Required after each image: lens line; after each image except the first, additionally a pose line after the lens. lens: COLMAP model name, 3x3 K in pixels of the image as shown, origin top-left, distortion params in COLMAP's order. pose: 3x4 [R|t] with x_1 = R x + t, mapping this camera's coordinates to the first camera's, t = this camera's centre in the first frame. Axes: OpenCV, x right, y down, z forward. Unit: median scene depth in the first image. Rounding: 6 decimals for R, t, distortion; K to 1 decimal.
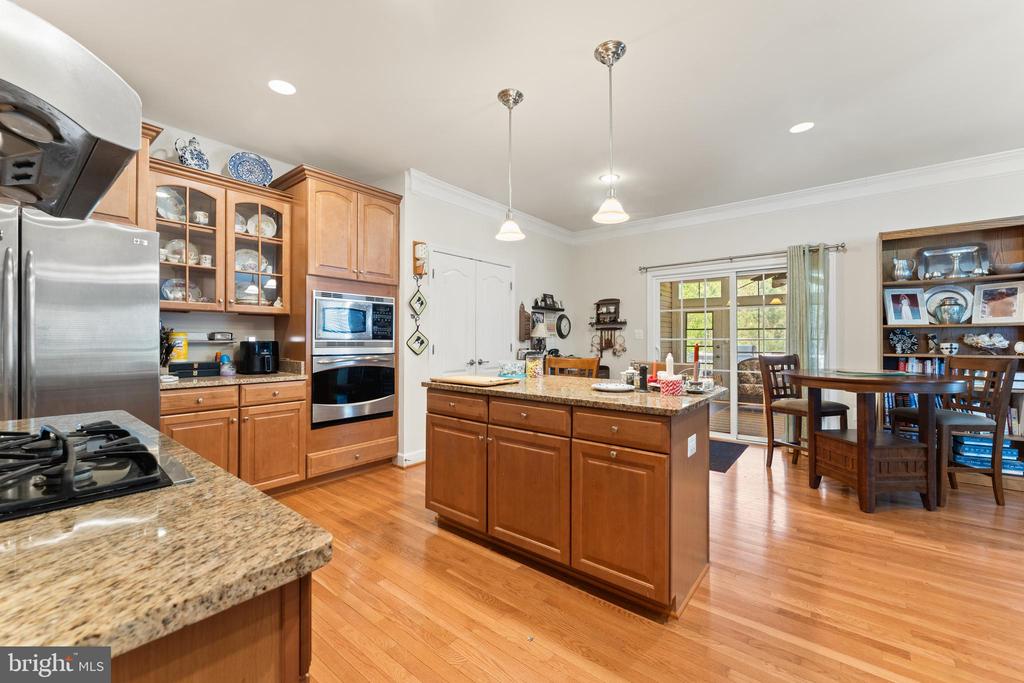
lens RADIAL K [[414.2, 0, 507.0], [0, 414.2, 338.5], [0, 0, 1]] dist [-0.000368, 0.000412]
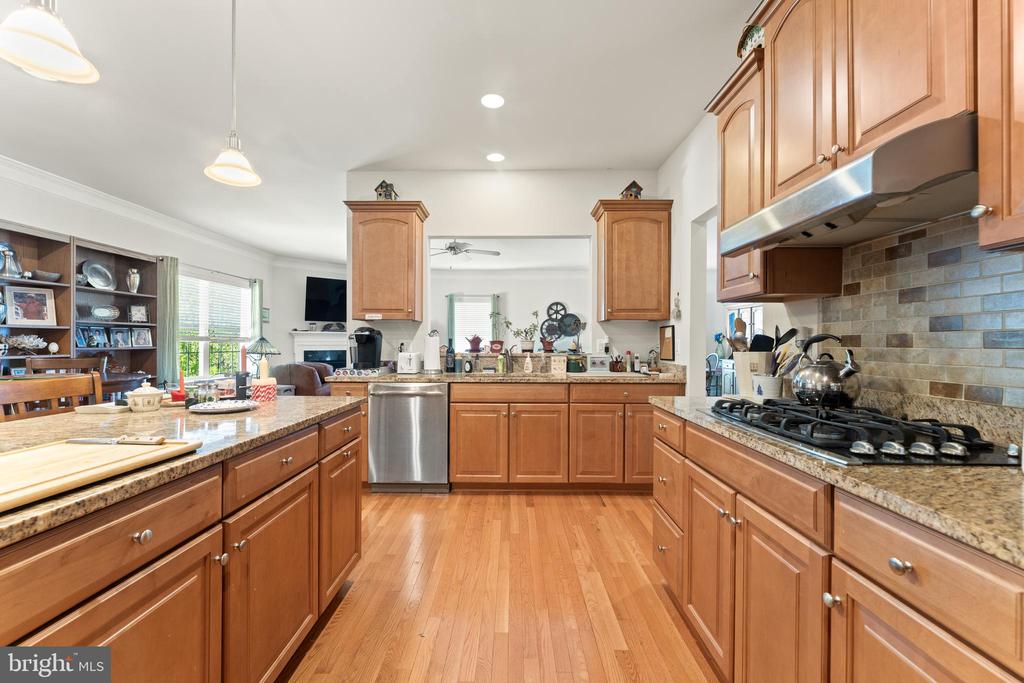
lens RADIAL K [[414.2, 0, 510.9], [0, 414.2, 342.0], [0, 0, 1]] dist [-0.000368, 0.000412]
pose [[-0.629473, -0.000645, 0.777022, -0.392653], [-0.006500, 0.999969, -0.004435, 0.002808], [-0.776995, -0.007842, -0.629458, 0.660278]]
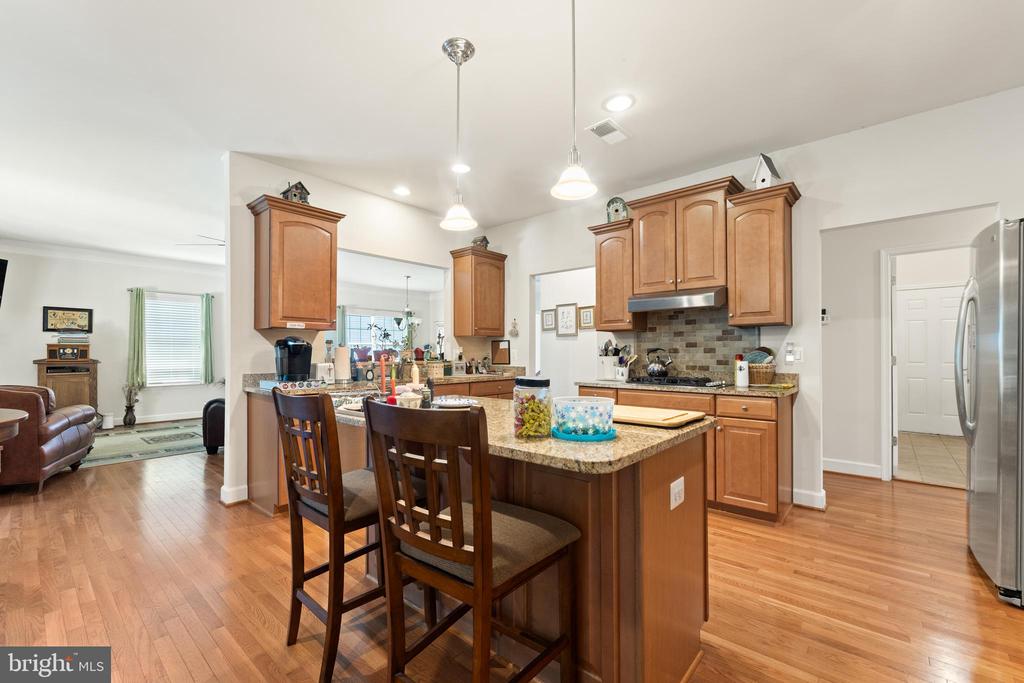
lens RADIAL K [[414.2, 0, 504.1], [0, 414.2, 354.9], [0, 0, 1]] dist [-0.000368, 0.000412]
pose [[-0.999526, 0.002136, 0.030710, 0.075562], [0.002270, 0.999988, 0.004344, 0.002318], [-0.030700, 0.004412, -0.999519, 1.186256]]
